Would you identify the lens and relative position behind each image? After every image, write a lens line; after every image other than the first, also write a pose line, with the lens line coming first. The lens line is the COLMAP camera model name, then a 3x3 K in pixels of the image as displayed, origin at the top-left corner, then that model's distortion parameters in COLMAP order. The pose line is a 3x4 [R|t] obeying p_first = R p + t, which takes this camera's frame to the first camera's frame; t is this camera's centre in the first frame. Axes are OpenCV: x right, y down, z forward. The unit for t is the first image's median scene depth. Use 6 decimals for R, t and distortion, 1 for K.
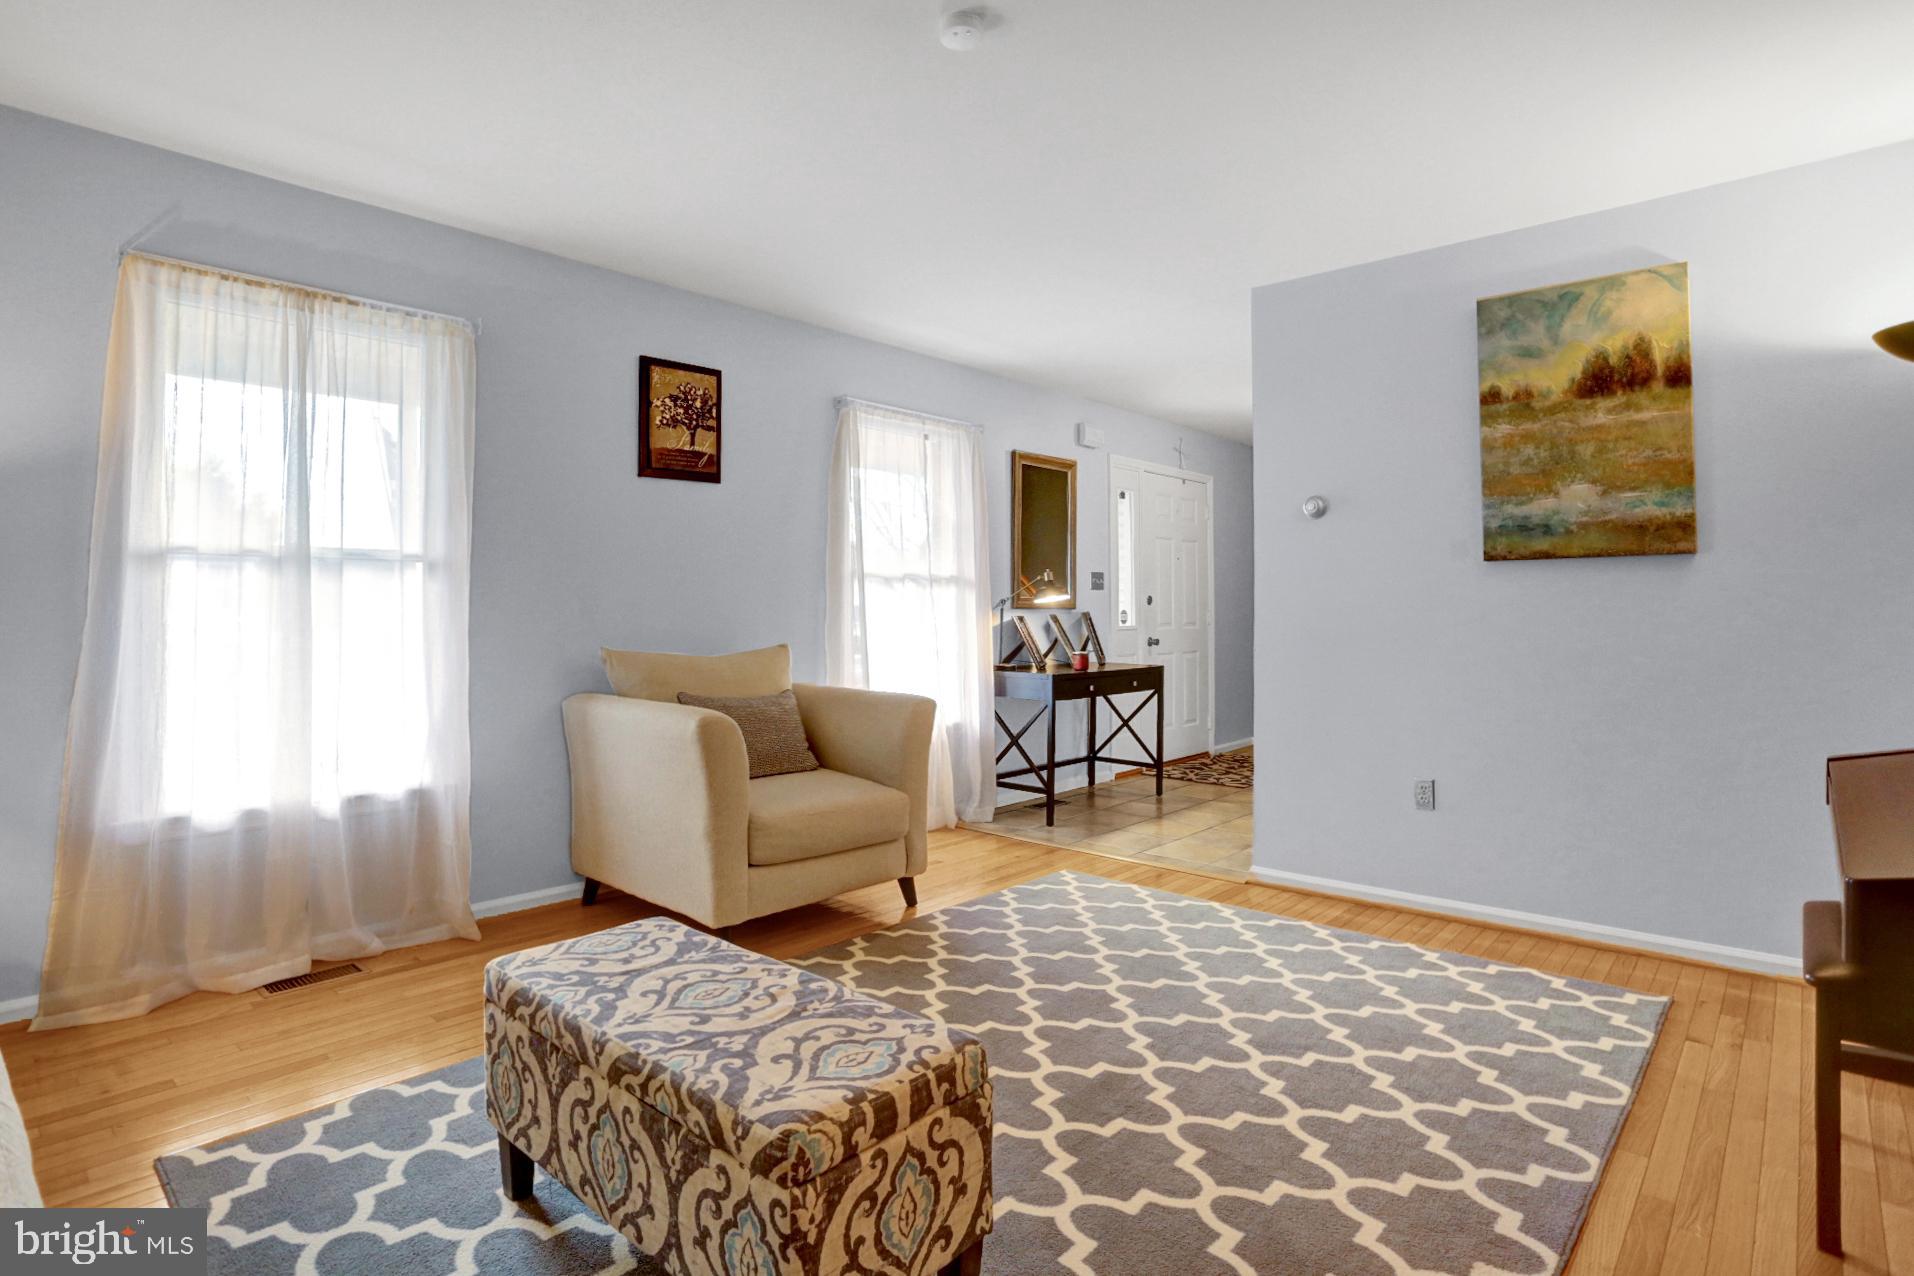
lens RADIAL K [[989.7, 0, 955.7], [0, 989.7, 597.7], [0, 0, 1]] dist [-0.054174, 0.000997]
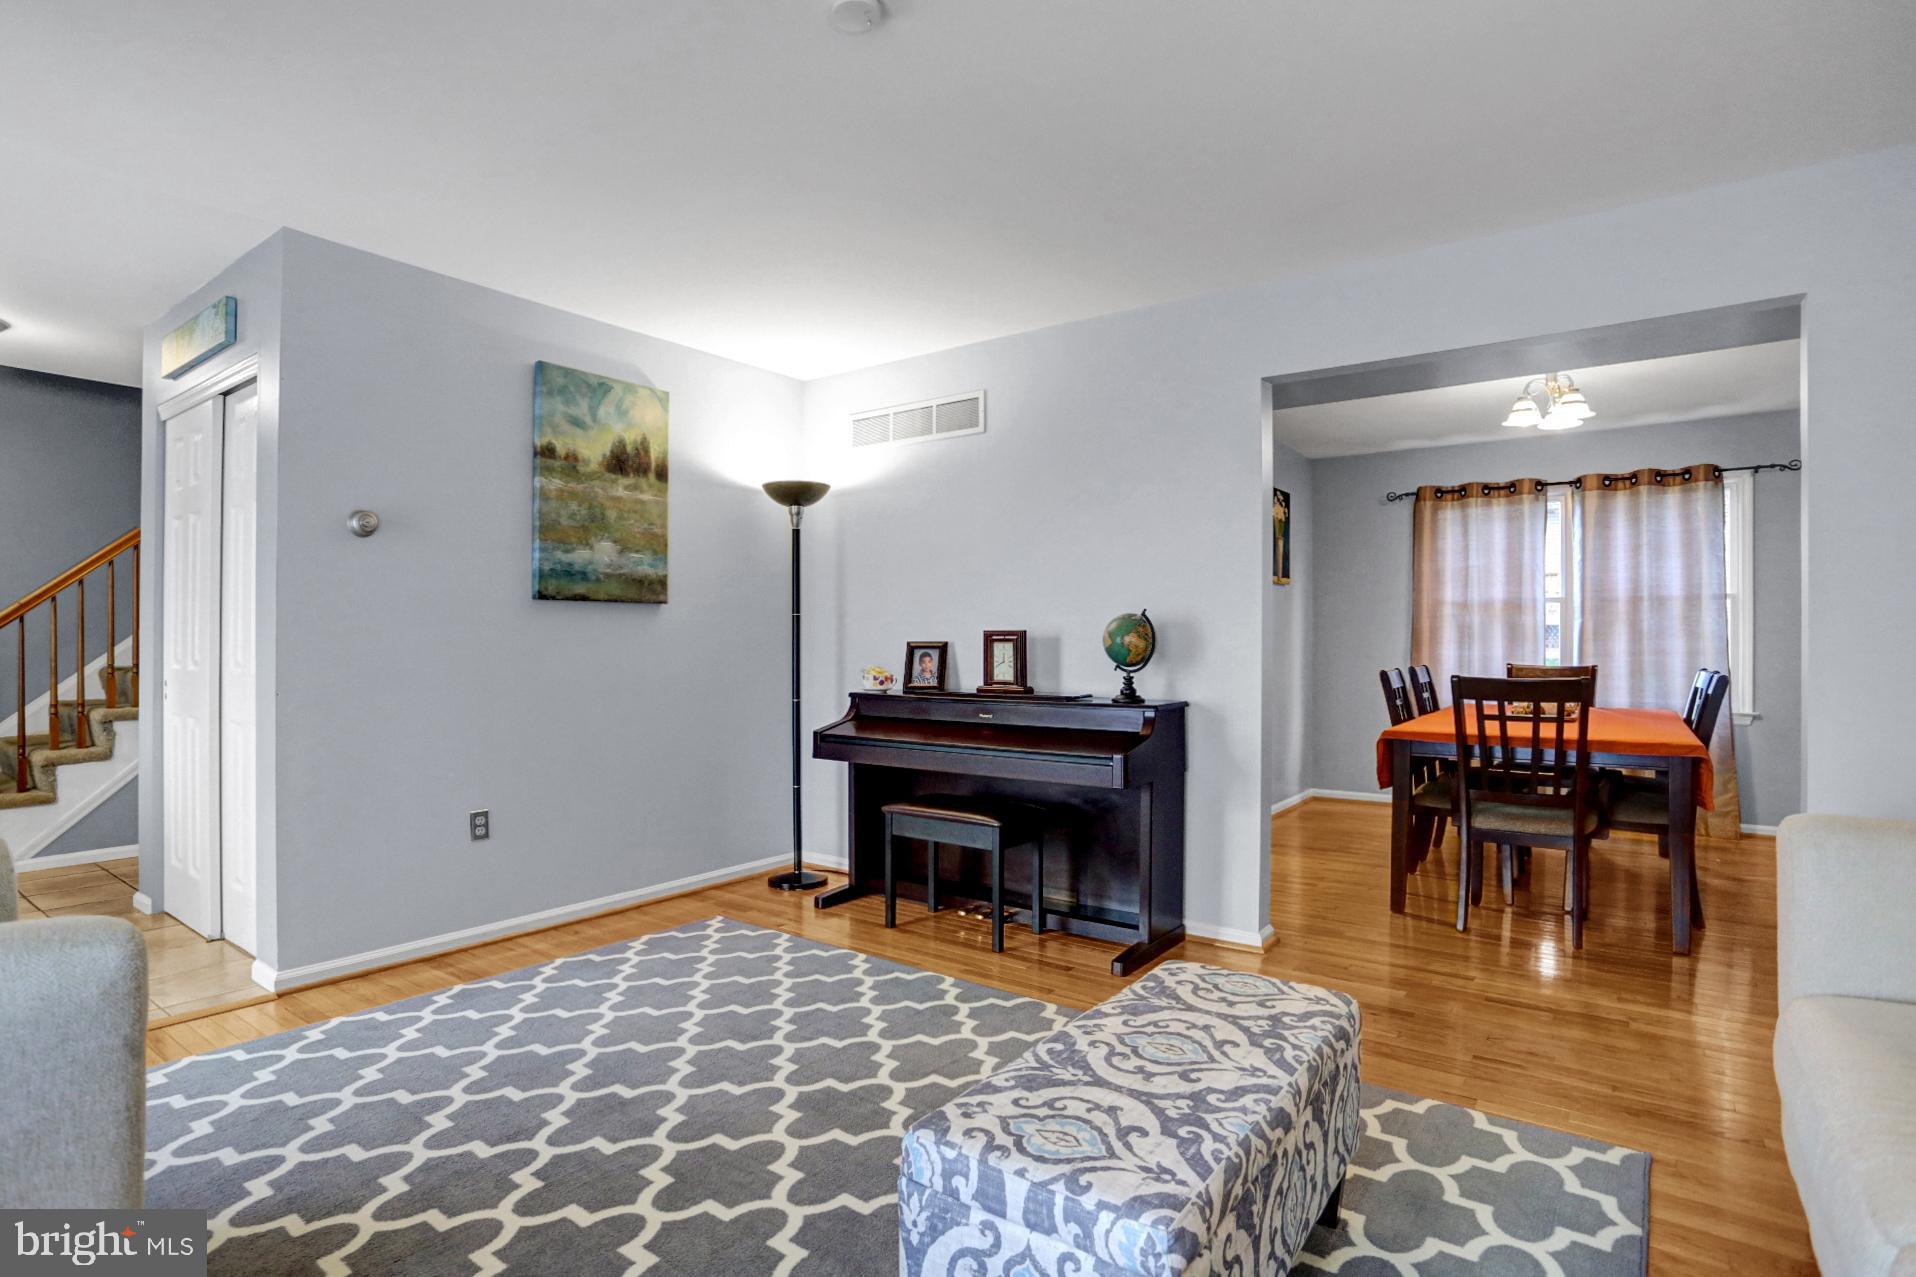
lens RADIAL K [[978.9, 0, 929.1], [0, 978.9, 638.7], [0, 0, 1]] dist [-0.039254, 0.001795]
pose [[-0.098723, 0.004726, 0.995104, -0.647702], [-0.018595, 0.999805, -0.006593, 0.006498], [-0.994941, -0.019155, -0.098615, 0.732856]]
